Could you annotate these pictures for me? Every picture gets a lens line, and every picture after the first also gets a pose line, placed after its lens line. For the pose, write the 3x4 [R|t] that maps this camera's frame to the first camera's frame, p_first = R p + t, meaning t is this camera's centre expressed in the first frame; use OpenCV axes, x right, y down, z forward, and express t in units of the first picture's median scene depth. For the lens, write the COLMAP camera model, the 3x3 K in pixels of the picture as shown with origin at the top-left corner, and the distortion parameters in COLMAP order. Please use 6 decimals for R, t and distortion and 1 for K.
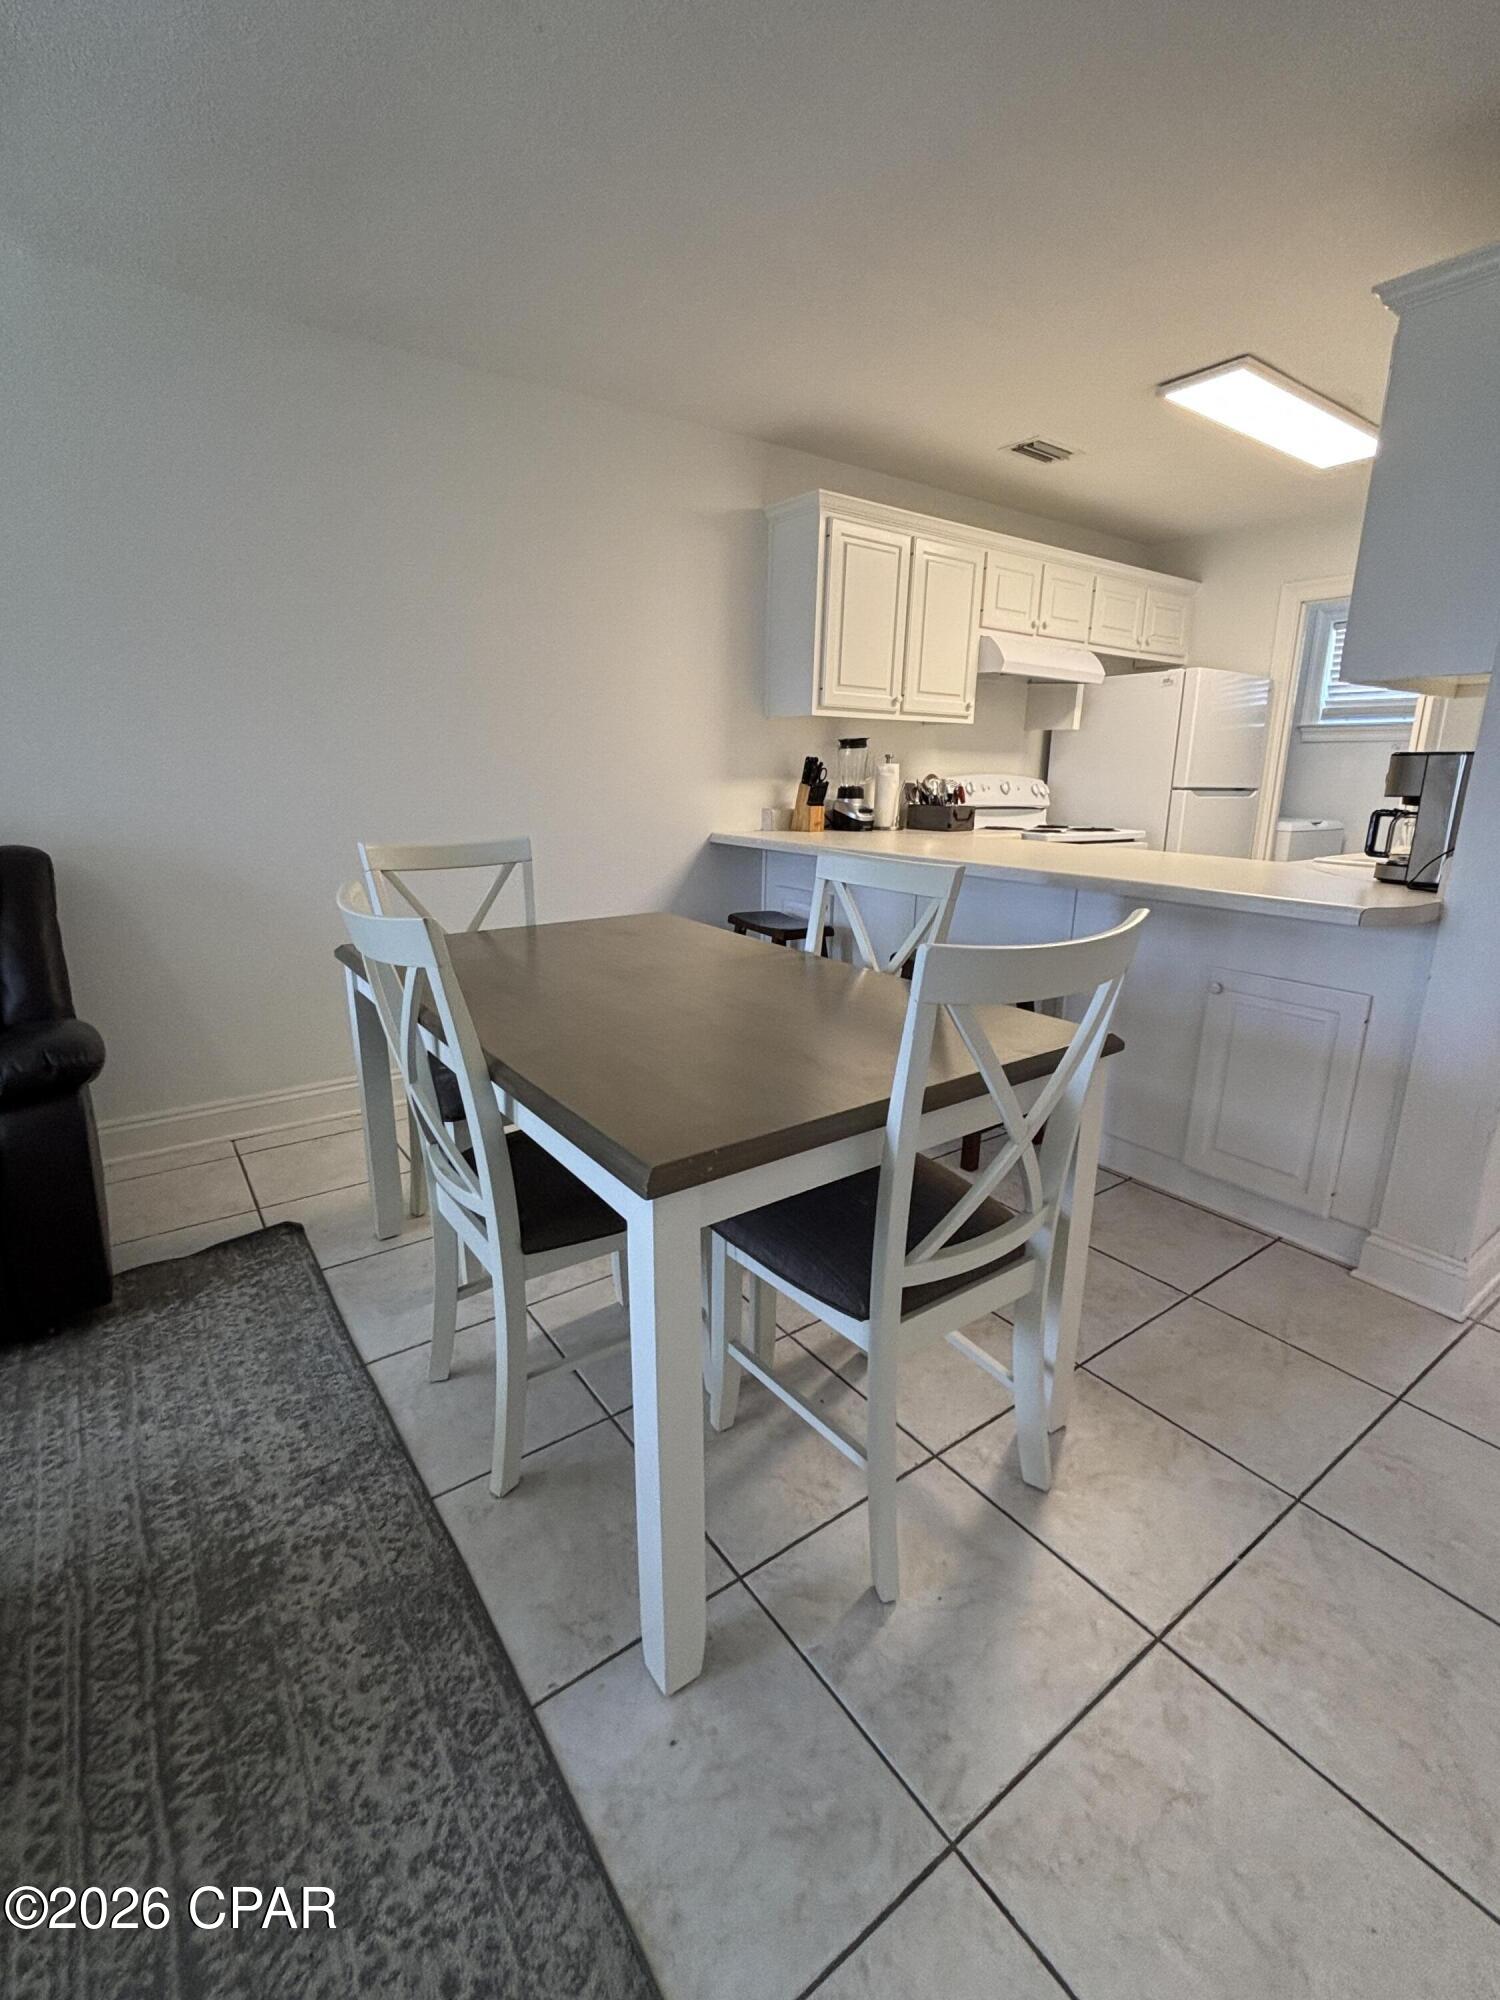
lens RADIAL K [[889.5, 0, 746.3], [0, 889.5, 1000.2], [0, 0, 1]] dist [0.001244, 0.000034]
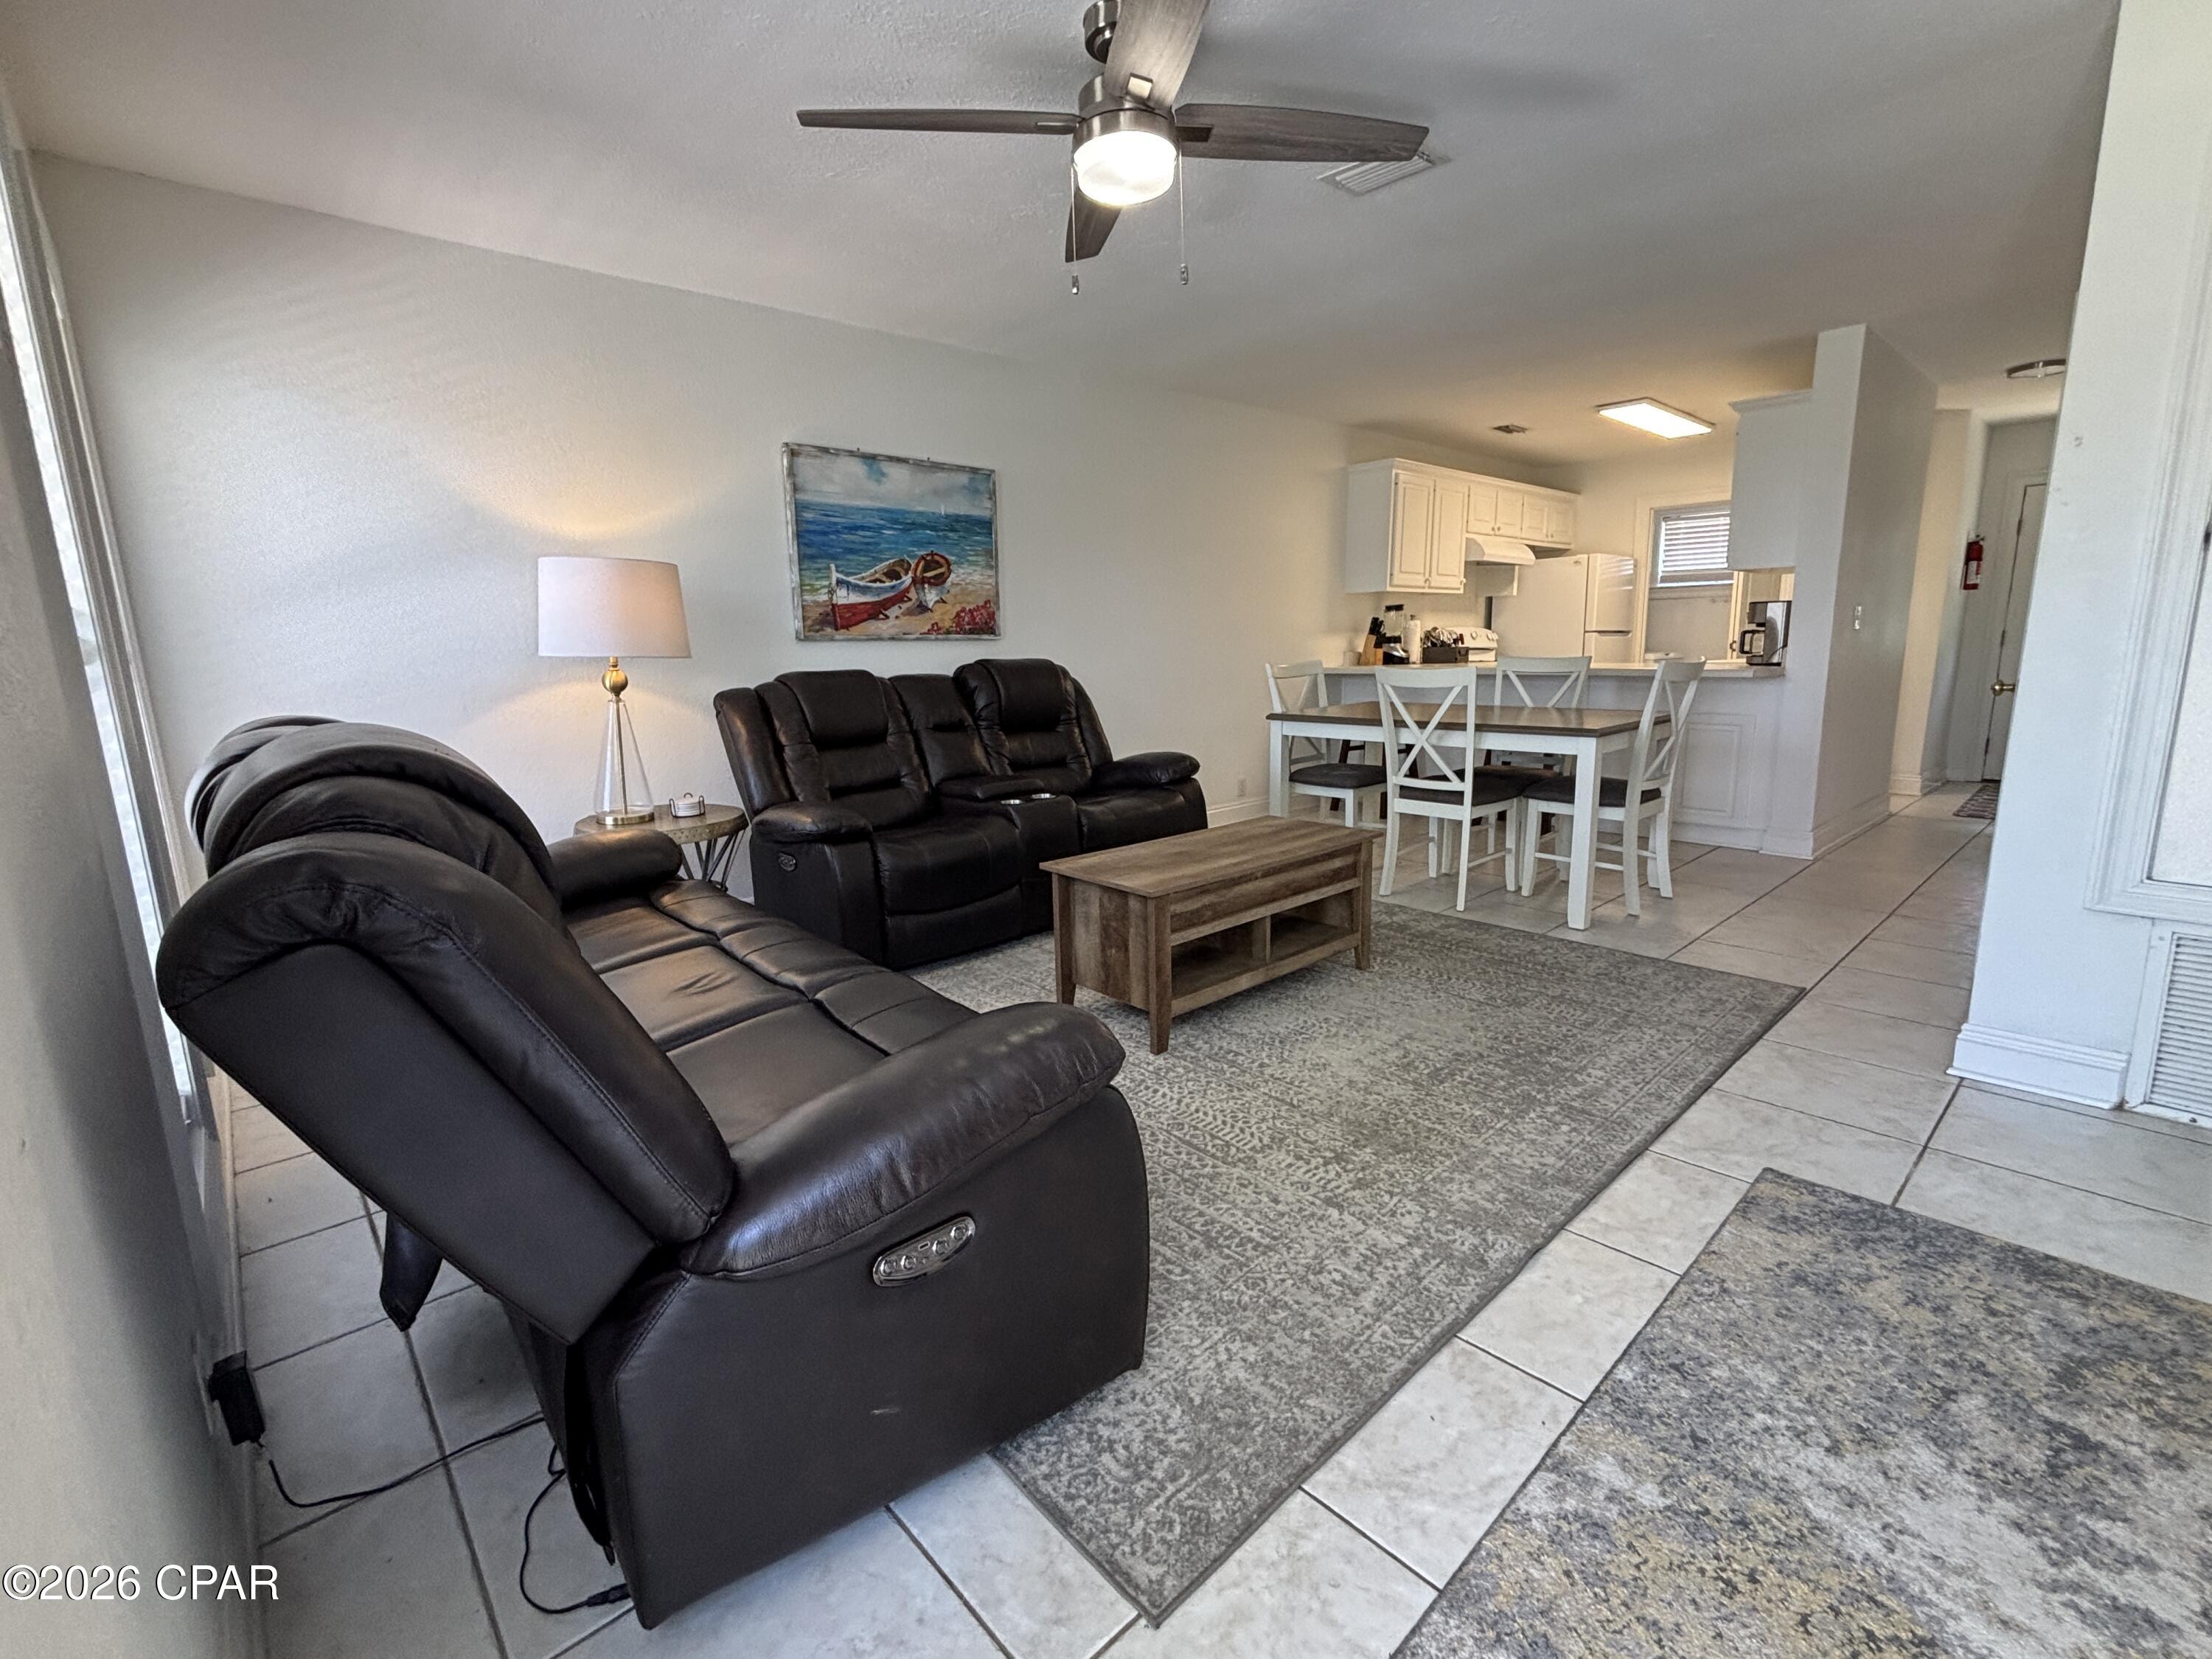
lens RADIAL K [[983.8, 0, 1101.2], [0, 983.8, 827.9], [0, 0, 1]] dist [0.001244, 0.000034]
pose [[0.993174, -0.053368, 0.103712, -0.628536], [0.060537, 0.995898, -0.067251, 0.185981], [-0.099698, 0.073070, 0.992331, -0.654040]]
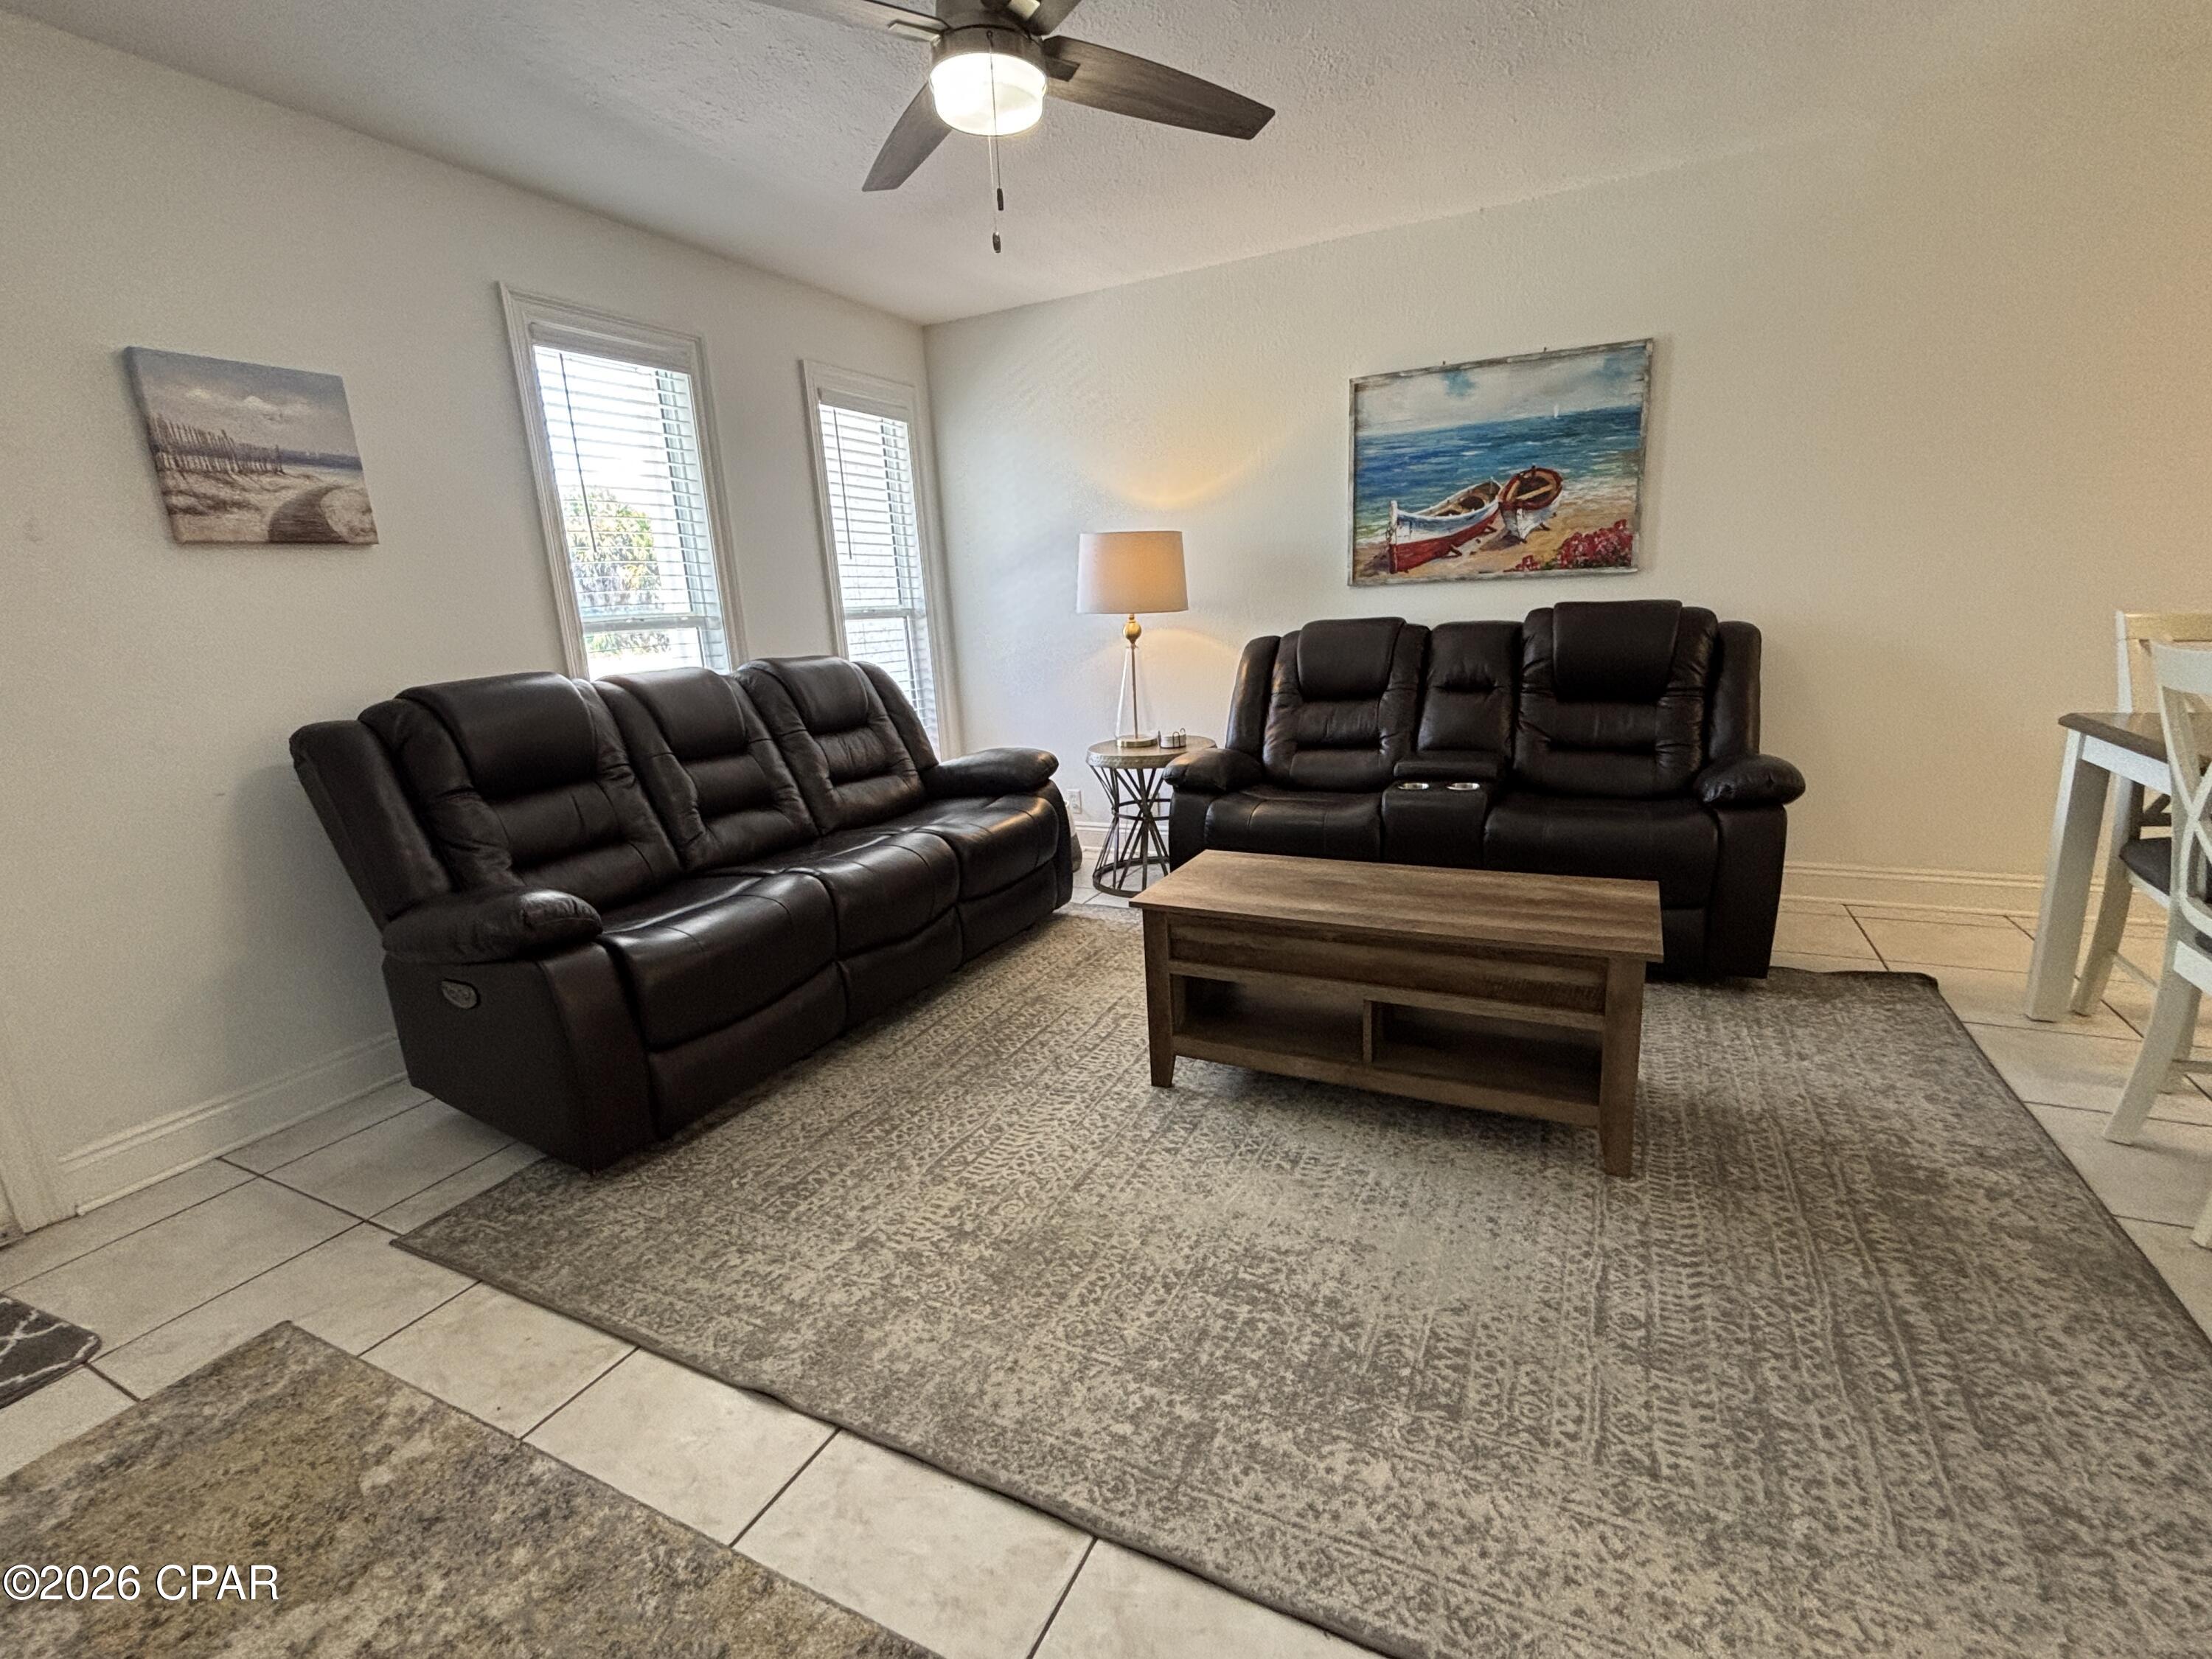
lens RADIAL K [[983.8, 0, 1102.0], [0, 983.8, 824.4], [0, 0, 1]] dist [0.001244, 0.000034]
pose [[0.462597, 0.165220, -0.871037, 0.014290], [-0.169343, 0.980859, 0.096116, 0.080831], [0.870245, 0.103041, 0.481722, -0.268733]]
